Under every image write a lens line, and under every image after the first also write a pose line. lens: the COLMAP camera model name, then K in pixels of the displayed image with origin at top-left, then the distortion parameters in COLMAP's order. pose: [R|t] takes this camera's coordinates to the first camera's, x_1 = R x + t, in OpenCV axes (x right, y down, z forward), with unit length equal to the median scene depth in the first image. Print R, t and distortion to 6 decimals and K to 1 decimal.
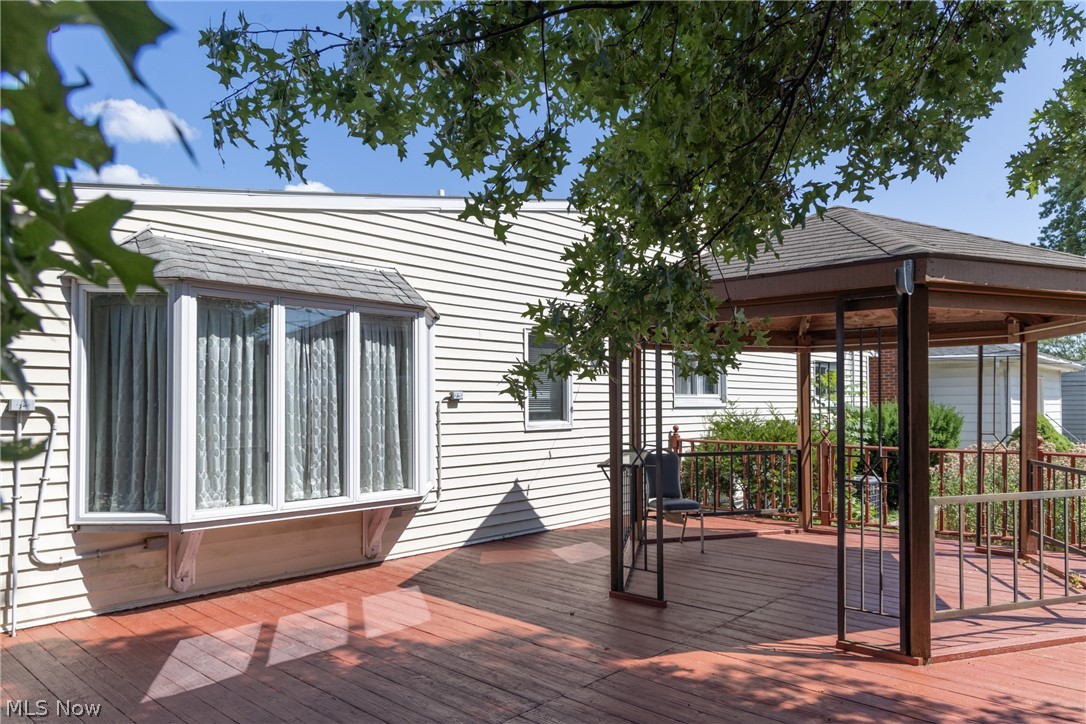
lens RADIAL K [[741.2, 0, 543.0], [0, 741.2, 362.0], [0, 0, 1]] dist [0.004849, 0.001737]
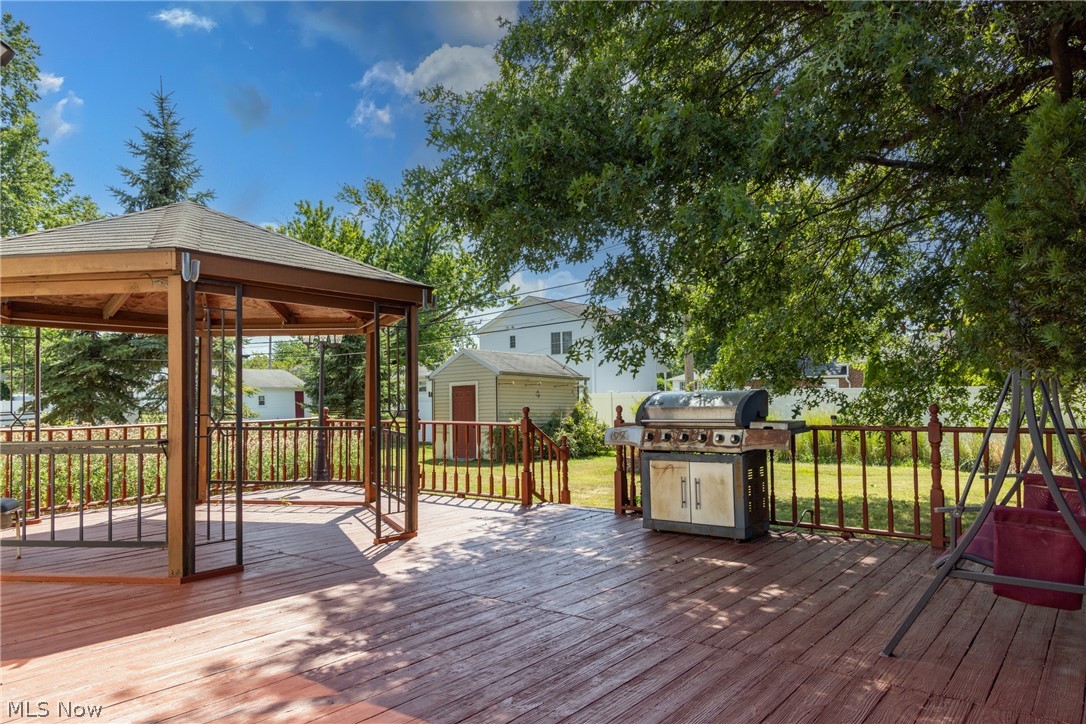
lens RADIAL K [[741.2, 0, 543.0], [0, 741.2, 362.0], [0, 0, 1]] dist [0.004849, 0.001737]
pose [[-0.094586, 0.053720, 0.994066, -1.056964], [-0.050822, 0.996980, -0.058713, 0.090303], [-0.994219, -0.056074, -0.091571, 0.791589]]
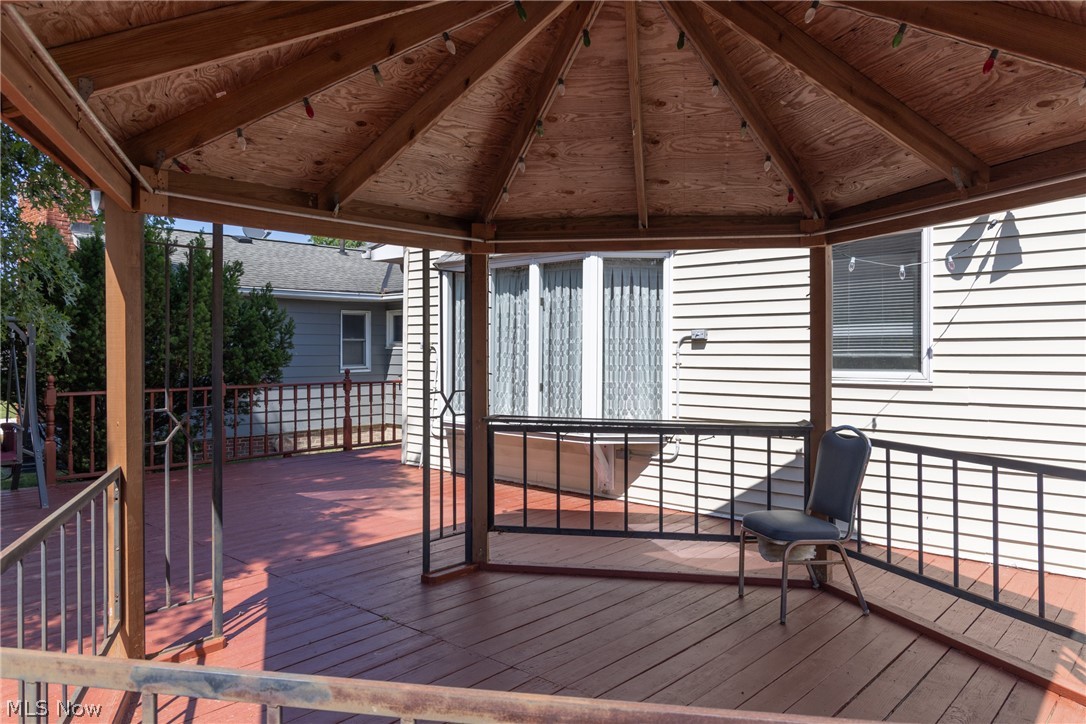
lens RADIAL K [[741.2, 0, 543.0], [0, 741.2, 362.0], [0, 0, 1]] dist [0.004849, 0.001737]
pose [[0.011394, 0.015960, -0.999808, 1.138217], [0.054106, 0.998398, 0.016554, 0.084082], [0.998470, -0.054285, 0.010512, 1.293757]]
